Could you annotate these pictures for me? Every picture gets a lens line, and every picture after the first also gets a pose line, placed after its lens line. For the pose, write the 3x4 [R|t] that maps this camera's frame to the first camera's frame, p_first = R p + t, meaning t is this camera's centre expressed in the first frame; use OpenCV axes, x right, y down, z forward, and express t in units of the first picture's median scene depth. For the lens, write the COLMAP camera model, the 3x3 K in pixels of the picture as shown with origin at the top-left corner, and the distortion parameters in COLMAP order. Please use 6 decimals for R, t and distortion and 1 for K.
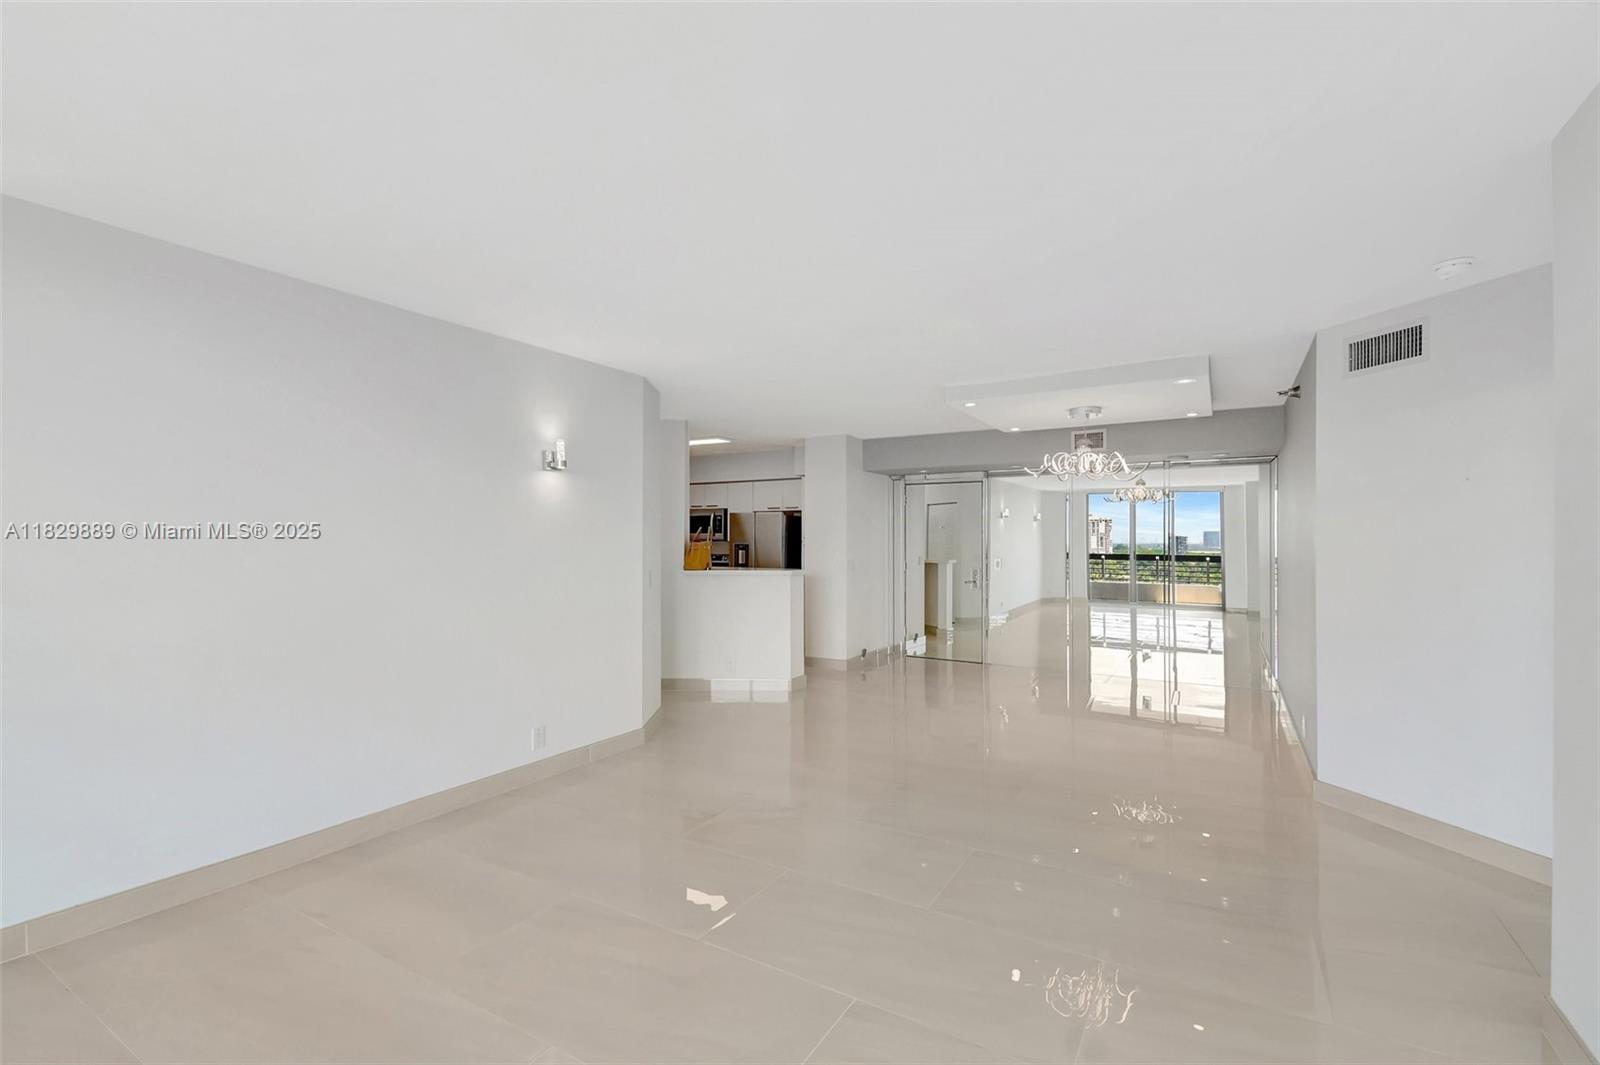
lens RADIAL K [[707.4, 0, 794.5], [0, 707.4, 535.8], [0, 0, 1]] dist [0.000449, -0.012191]
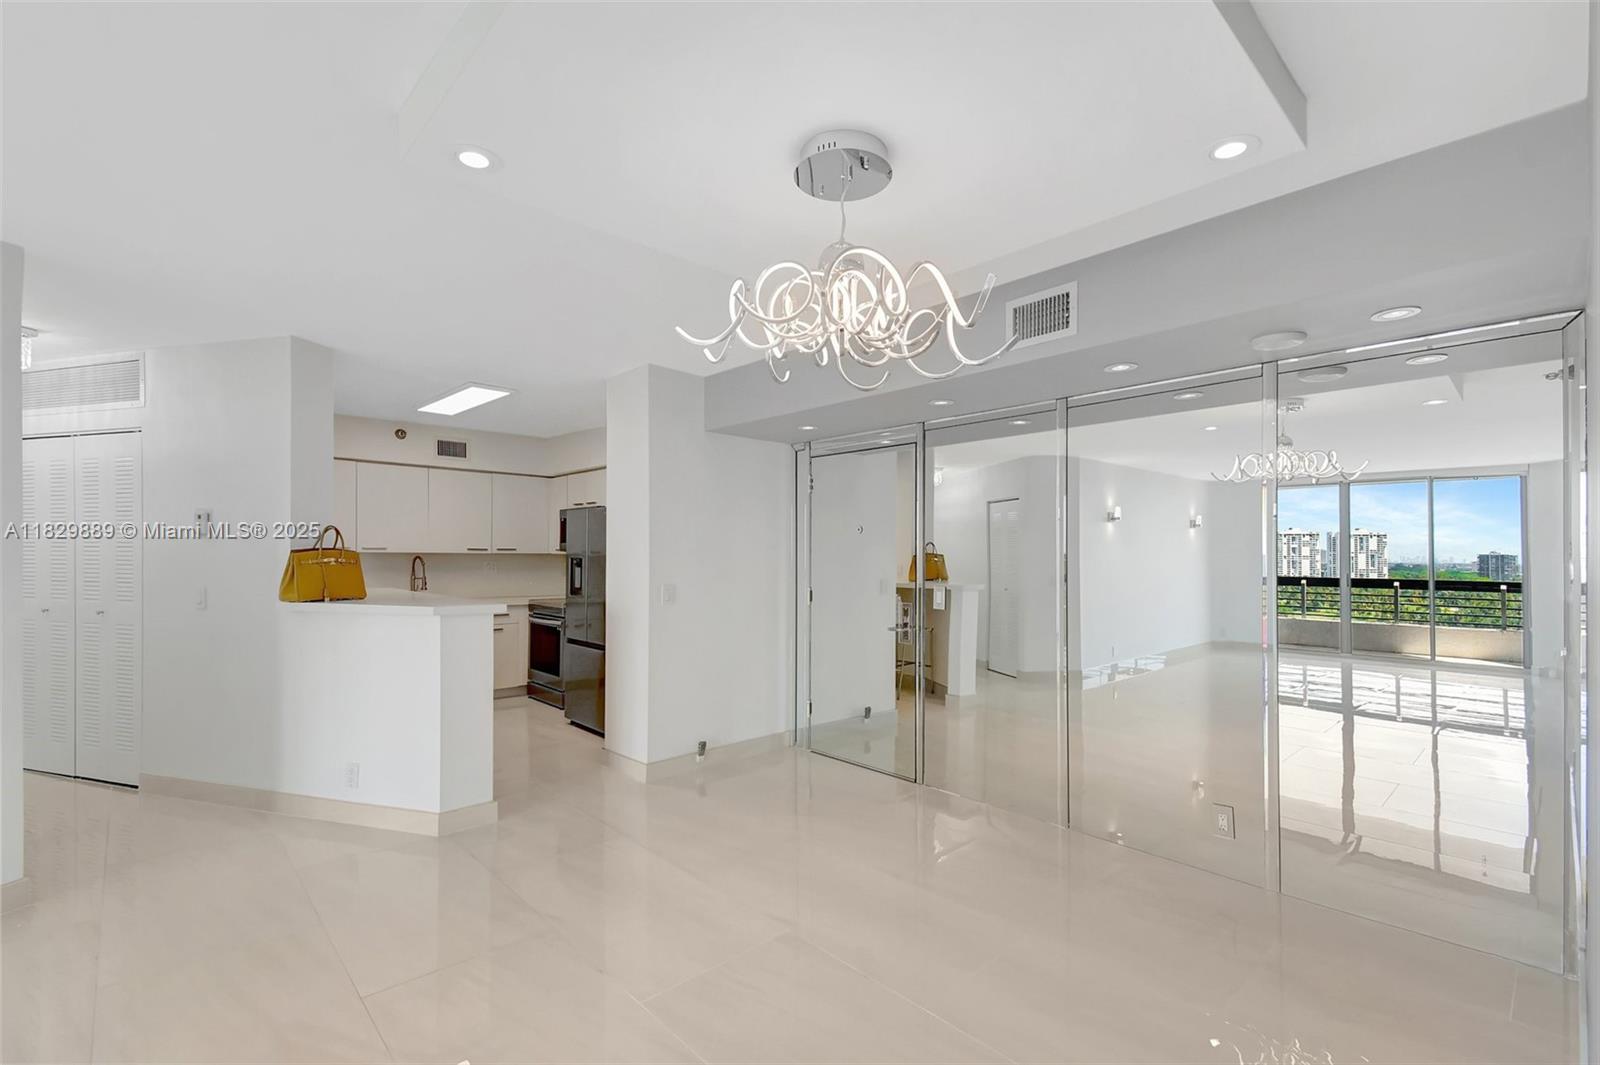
lens RADIAL K [[707.4, 0, 816.6], [0, 707.4, 544.5], [0, 0, 1]] dist [0.000449, -0.012191]
pose [[0.962863, -0.003454, -0.269968, 0.179534], [-0.000371, 0.999900, -0.014114, 0.004537], [0.269990, 0.013690, 0.962766, 0.247300]]
